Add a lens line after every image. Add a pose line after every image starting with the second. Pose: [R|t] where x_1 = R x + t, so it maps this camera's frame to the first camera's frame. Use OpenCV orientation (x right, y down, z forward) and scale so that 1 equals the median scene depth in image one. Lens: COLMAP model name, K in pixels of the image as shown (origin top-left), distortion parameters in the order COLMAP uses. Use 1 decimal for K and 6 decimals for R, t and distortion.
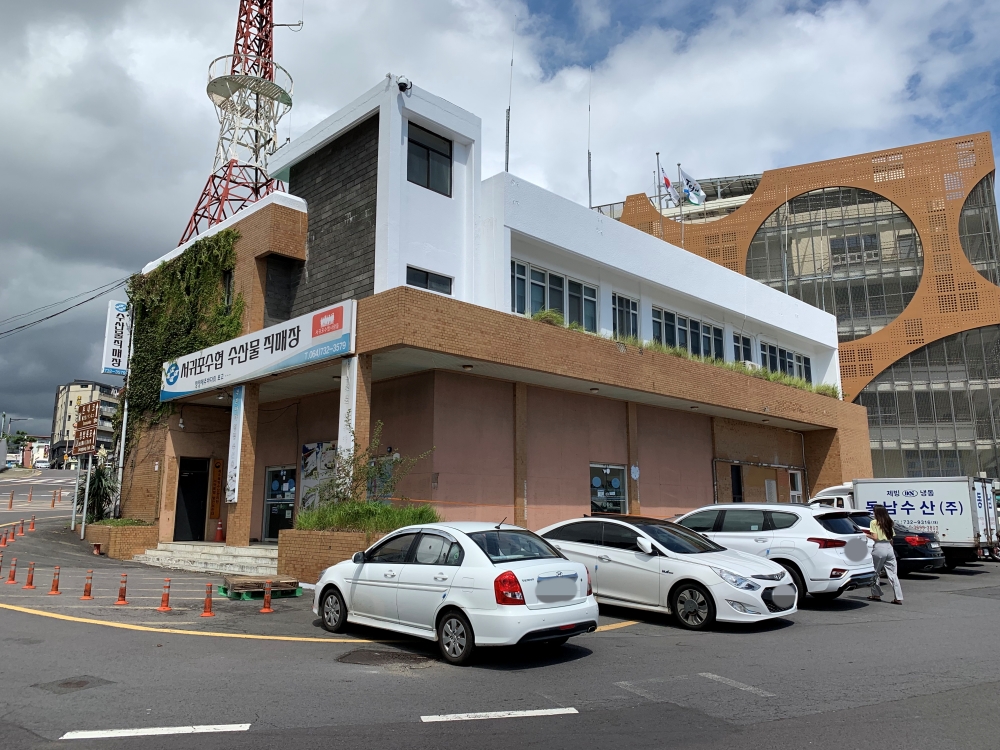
lens RADIAL K [[761.7, 0, 503.7], [0, 761.7, 369.1], [0, 0, 1]] dist [0.013043, 0.000541]
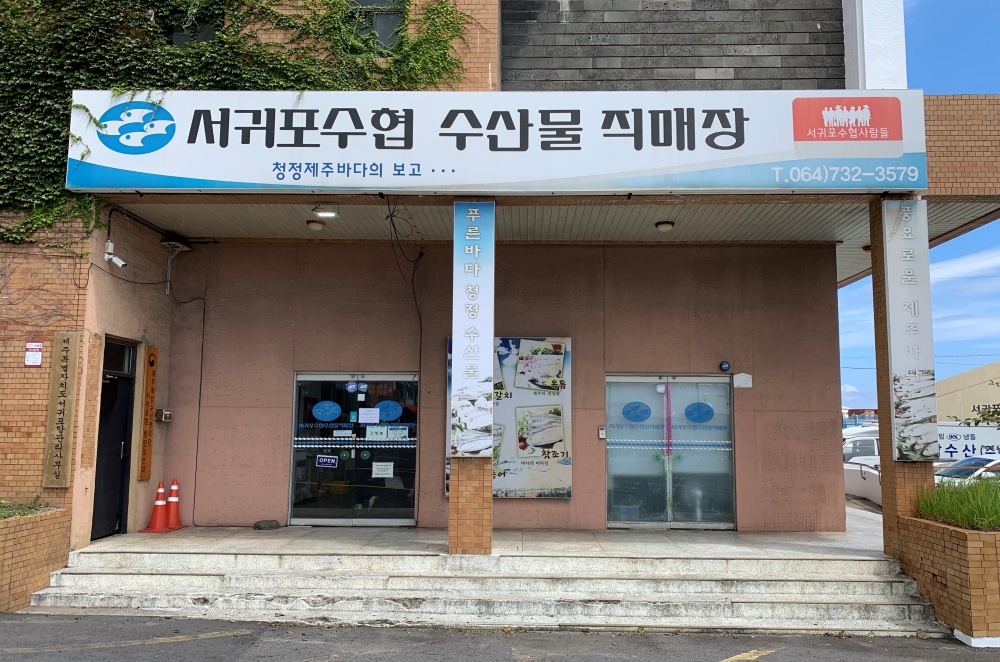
lens RADIAL K [[778.2, 0, 500.8], [0, 778.2, 340.3], [0, 0, 1]] dist [0.026182, -0.003089]
pose [[0.732205, 0.083361, 0.675964, -0.649322], [-0.140533, 0.989616, 0.030185, 0.089064], [-0.666428, -0.117097, 0.736316, 0.652942]]
